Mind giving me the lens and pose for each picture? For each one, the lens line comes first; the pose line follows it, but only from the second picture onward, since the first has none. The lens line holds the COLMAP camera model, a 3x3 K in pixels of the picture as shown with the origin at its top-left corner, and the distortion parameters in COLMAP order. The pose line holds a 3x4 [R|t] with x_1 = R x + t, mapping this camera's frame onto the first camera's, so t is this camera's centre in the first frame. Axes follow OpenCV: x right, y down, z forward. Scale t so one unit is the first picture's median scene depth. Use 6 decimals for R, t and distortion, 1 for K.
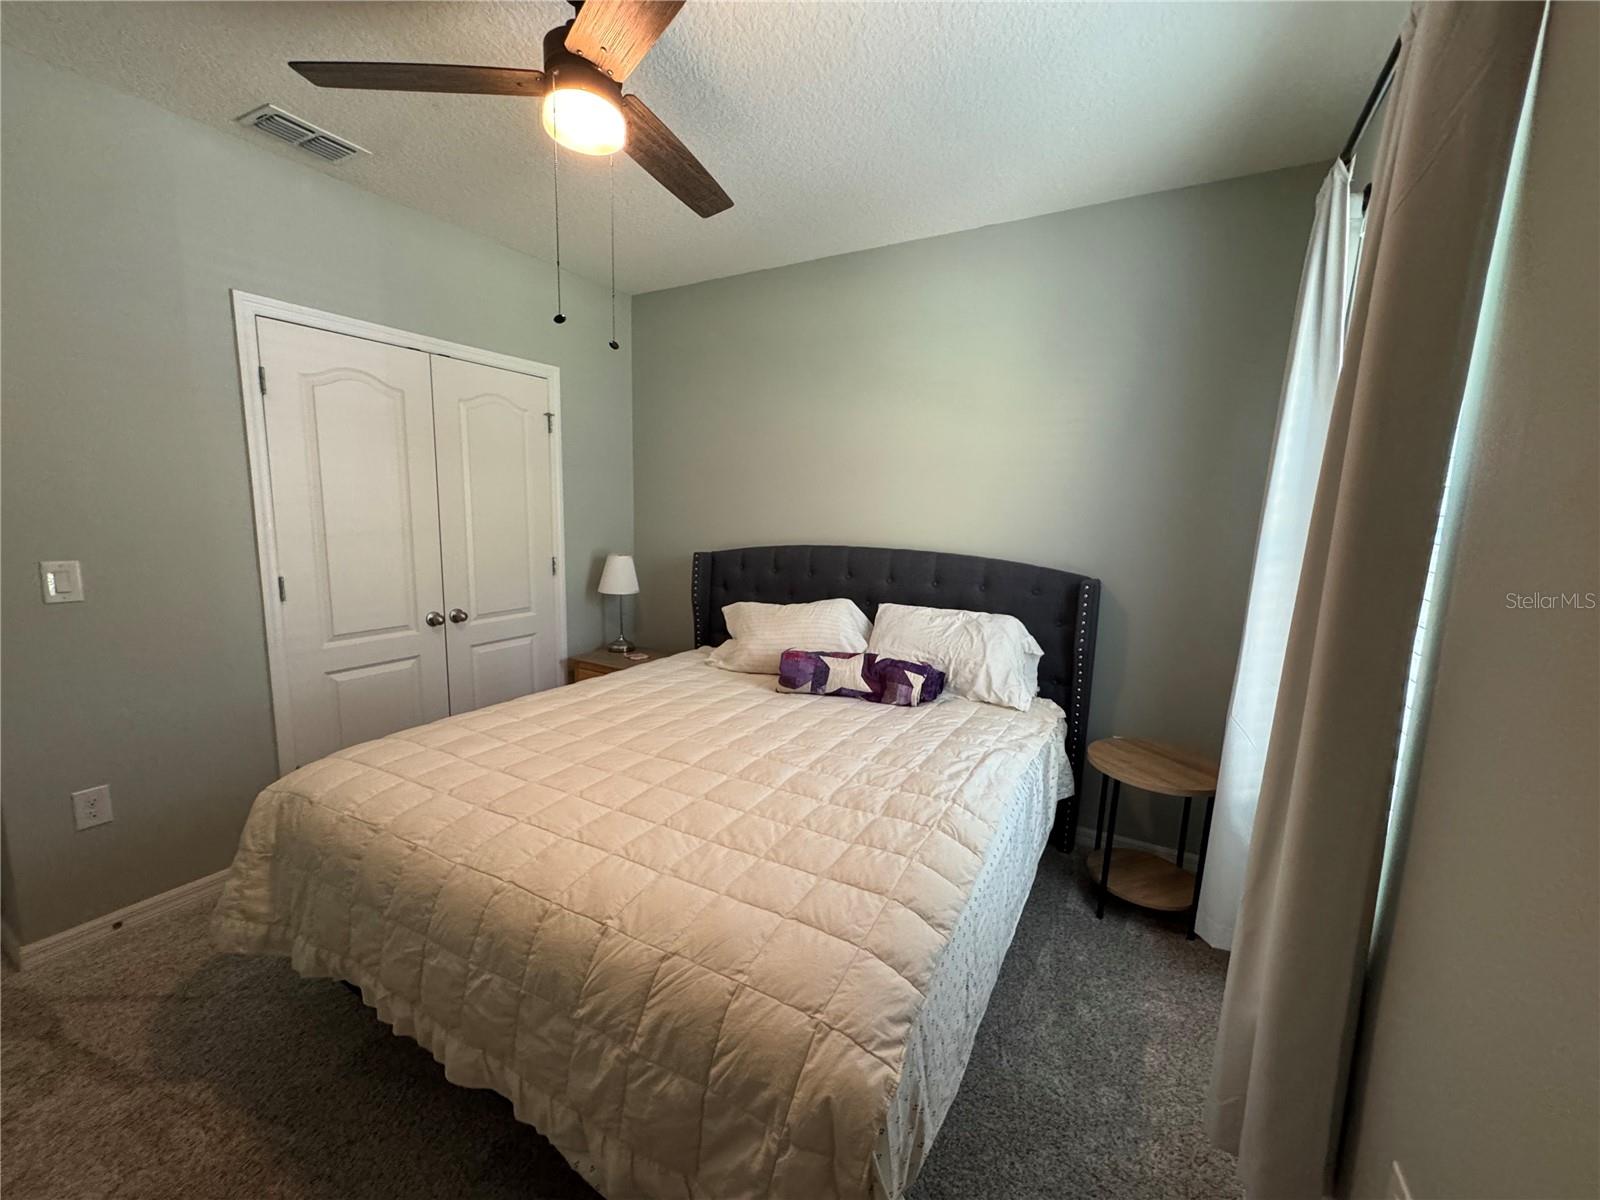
lens RADIAL K [[638.1, 0, 800.0], [0, 638.1, 600.0], [0, 0, 1]] dist [-0.003673, -0.000187]
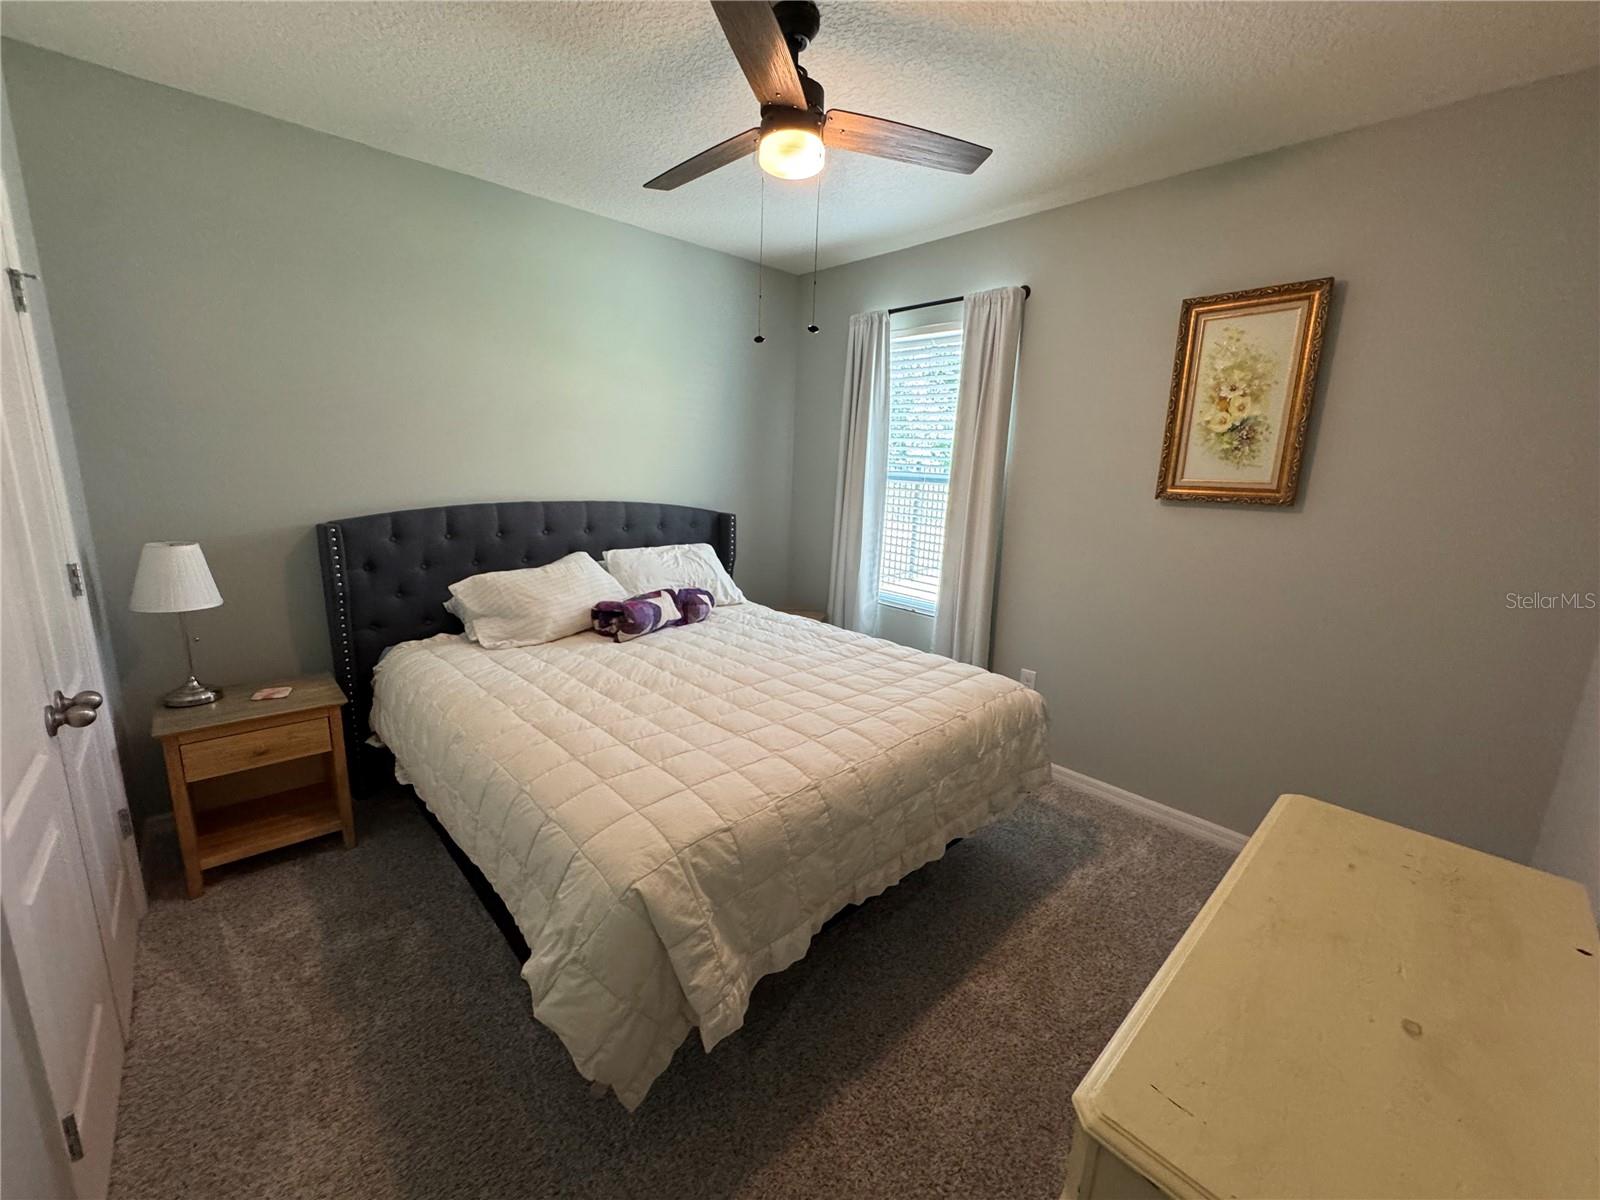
lens RADIAL K [[638.1, 0, 800.0], [0, 638.1, 600.0], [0, 0, 1]] dist [-0.003673, -0.000187]
pose [[0.302776, -0.211856, 0.929217, -0.922994], [0.112297, 0.976119, 0.185958, -0.089640], [-0.946423, 0.048045, 0.319337, 0.375431]]
